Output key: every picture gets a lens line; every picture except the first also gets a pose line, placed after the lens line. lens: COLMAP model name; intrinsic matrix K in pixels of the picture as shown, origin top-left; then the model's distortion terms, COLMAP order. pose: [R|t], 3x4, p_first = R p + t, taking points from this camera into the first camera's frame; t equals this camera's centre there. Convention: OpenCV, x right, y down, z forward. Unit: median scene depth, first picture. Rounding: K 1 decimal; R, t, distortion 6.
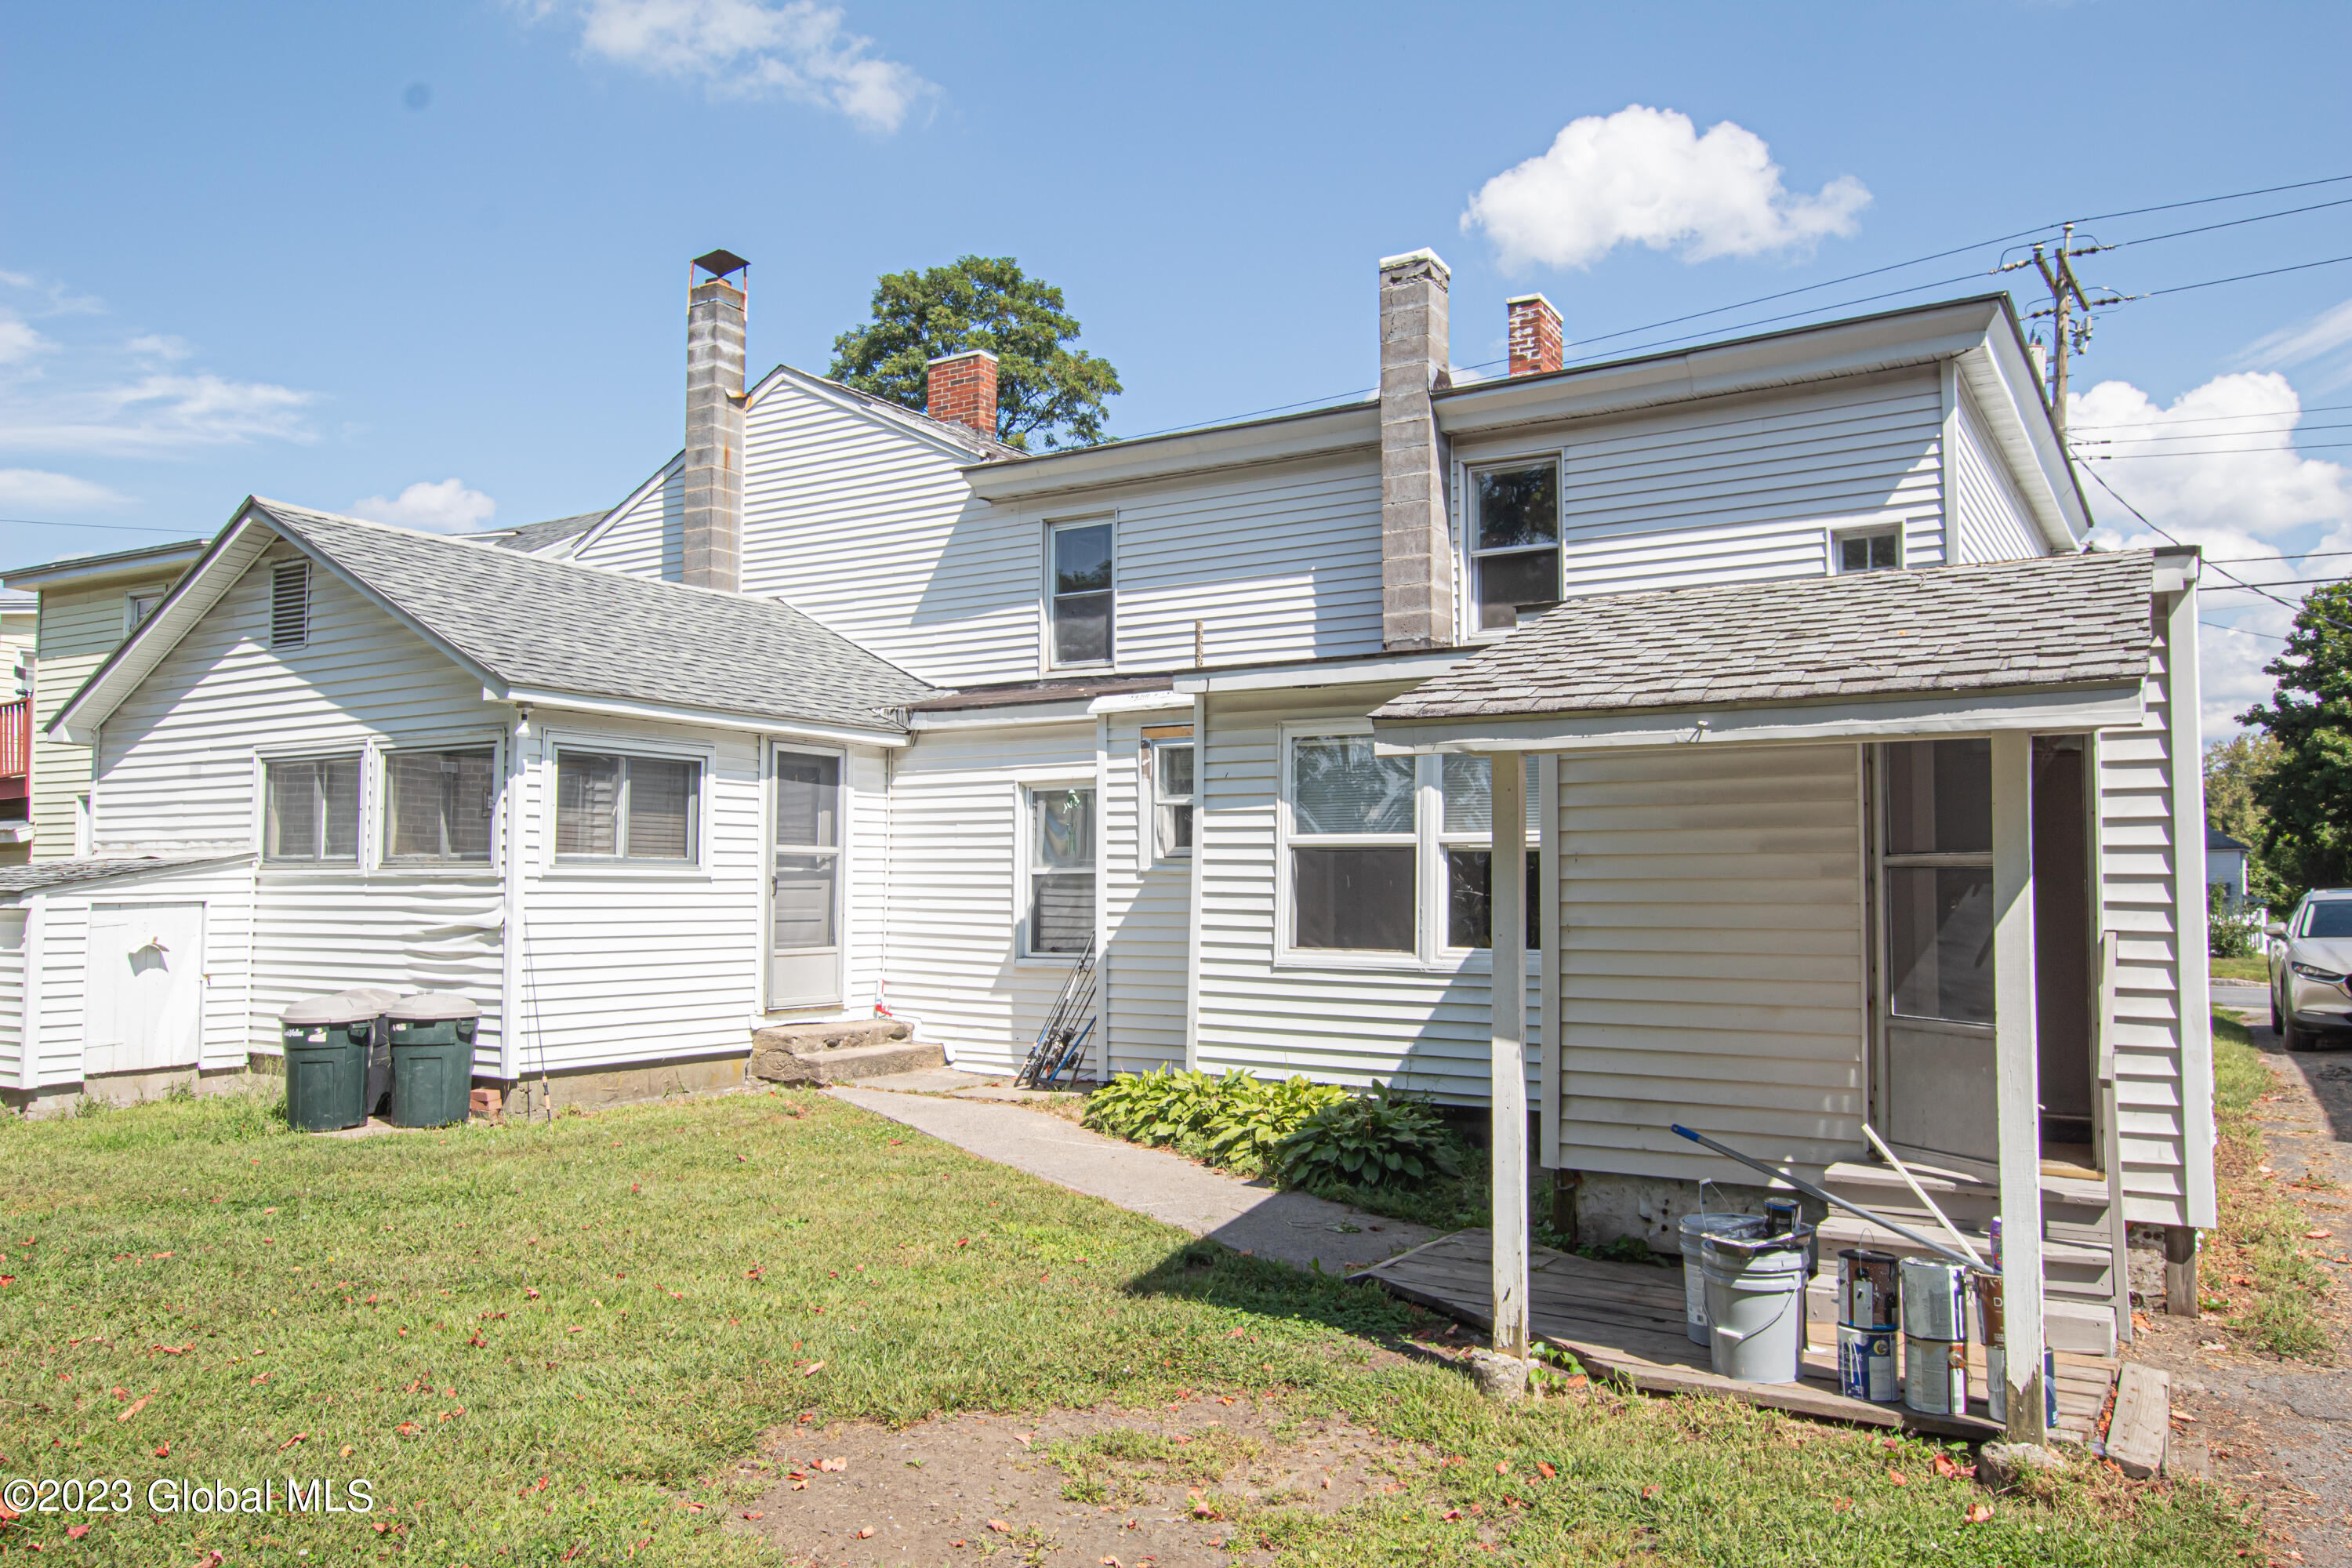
lens RADIAL K [[1673.1, 0, 1178.9], [0, 1673.1, 781.3], [0, 0, 1]] dist [-0.007559, 0.001658]
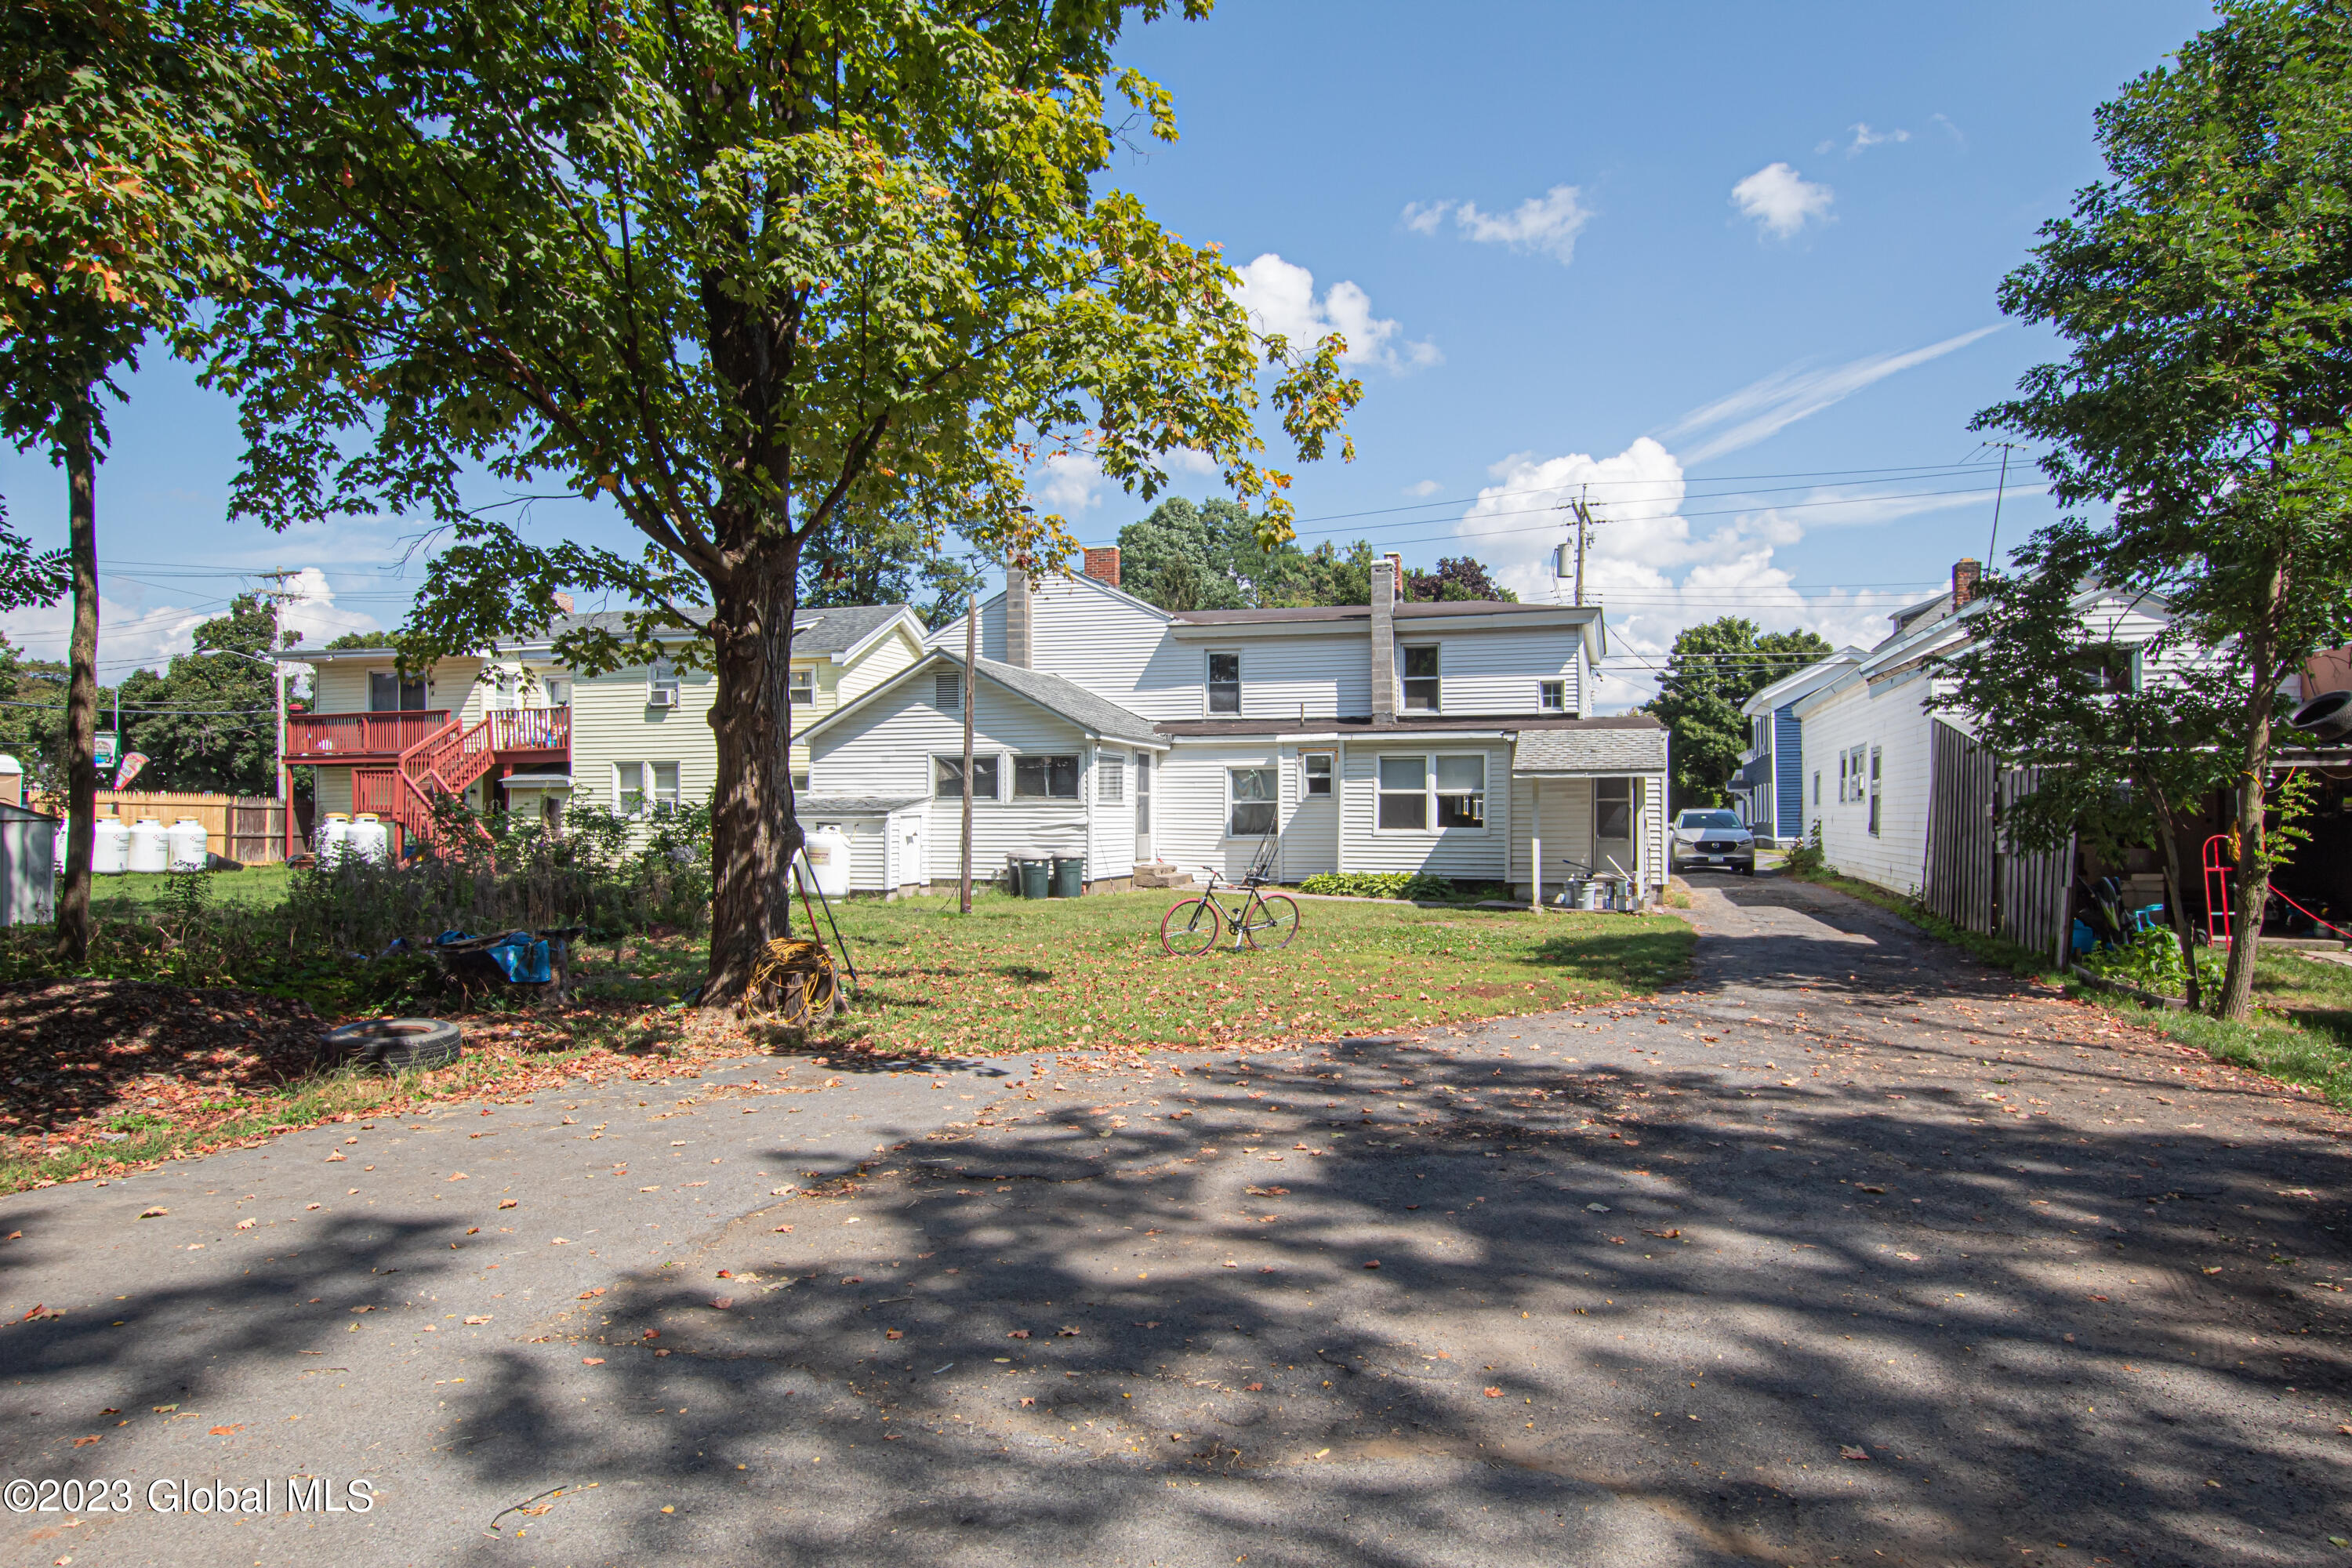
lens RADIAL K [[1464.7, 0, 1173.8], [0, 1464.7, 795.4], [0, 0, 1]] dist [-0.007753, 0.002234]
pose [[0.963996, -0.000141, 0.265916, -0.781629], [-0.013309, 0.998721, 0.048775, -0.063712], [-0.265582, -0.050558, 0.962762, -1.108469]]
